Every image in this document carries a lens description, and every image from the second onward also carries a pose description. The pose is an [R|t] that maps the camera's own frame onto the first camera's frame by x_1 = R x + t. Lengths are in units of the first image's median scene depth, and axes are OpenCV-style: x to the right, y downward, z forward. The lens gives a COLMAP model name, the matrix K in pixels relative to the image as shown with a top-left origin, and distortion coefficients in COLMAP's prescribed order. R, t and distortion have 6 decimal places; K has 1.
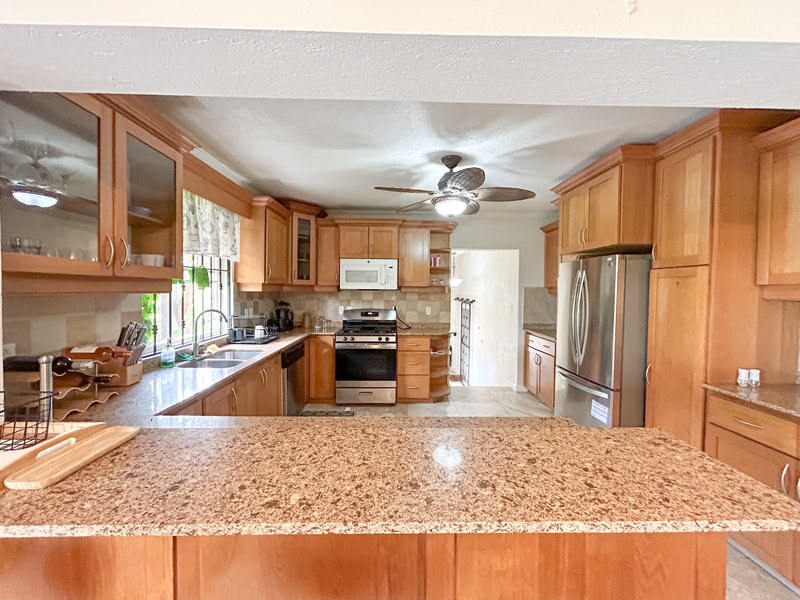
lens RADIAL K [[322.8, 0, 400.9], [0, 322.8, 298.7], [0, 0, 1]] dist [-0.000755, 0.000507]
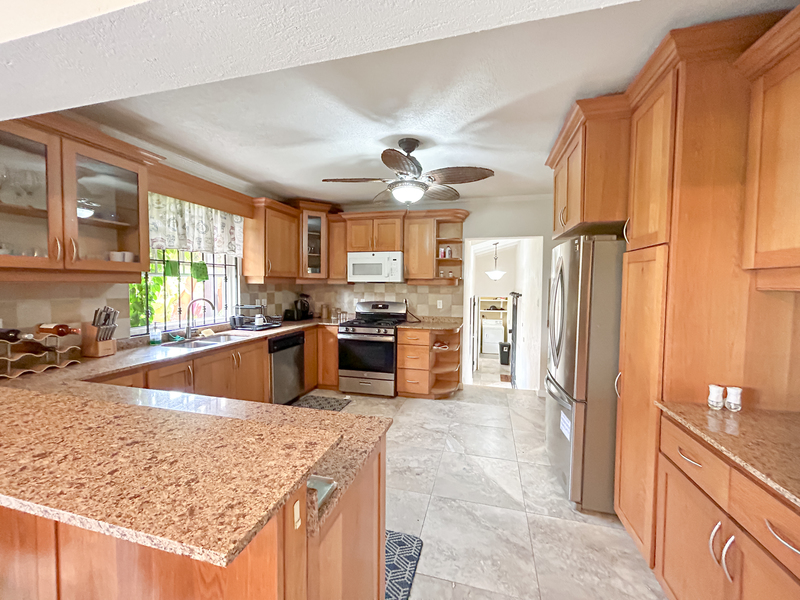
lens RADIAL K [[322.8, 0, 400.9], [0, 322.8, 298.7], [0, 0, 1]] dist [-0.000755, 0.000507]
pose [[0.961345, 0.010205, -0.275159, 0.331926], [-0.006059, 0.999855, 0.015913, 0.008626], [0.275282, -0.013630, 0.961267, 0.063593]]
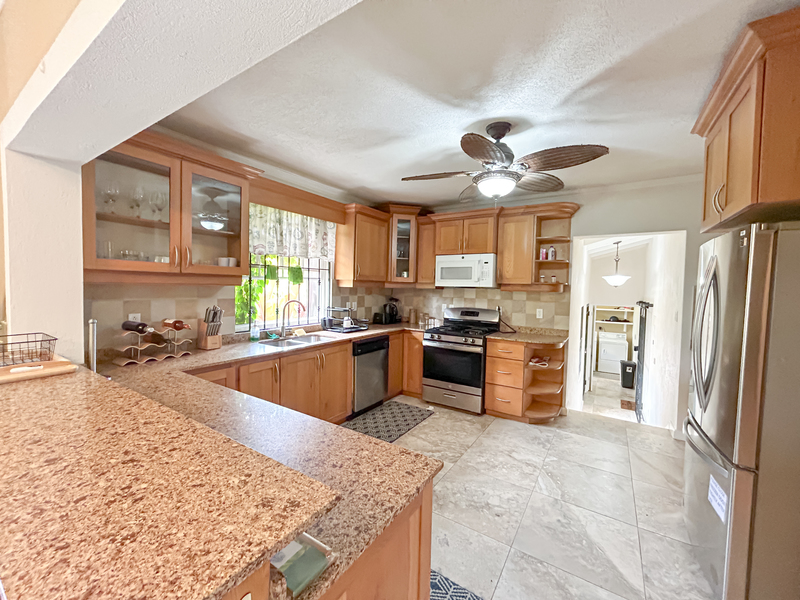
lens RADIAL K [[322.8, 0, 400.9], [0, 322.8, 298.7], [0, 0, 1]] dist [-0.000755, 0.000507]
pose [[0.830670, 0.029535, -0.555982, 0.348972], [-0.029324, 0.999527, 0.009285, 0.002566], [0.555993, 0.008590, 0.831143, 0.150595]]
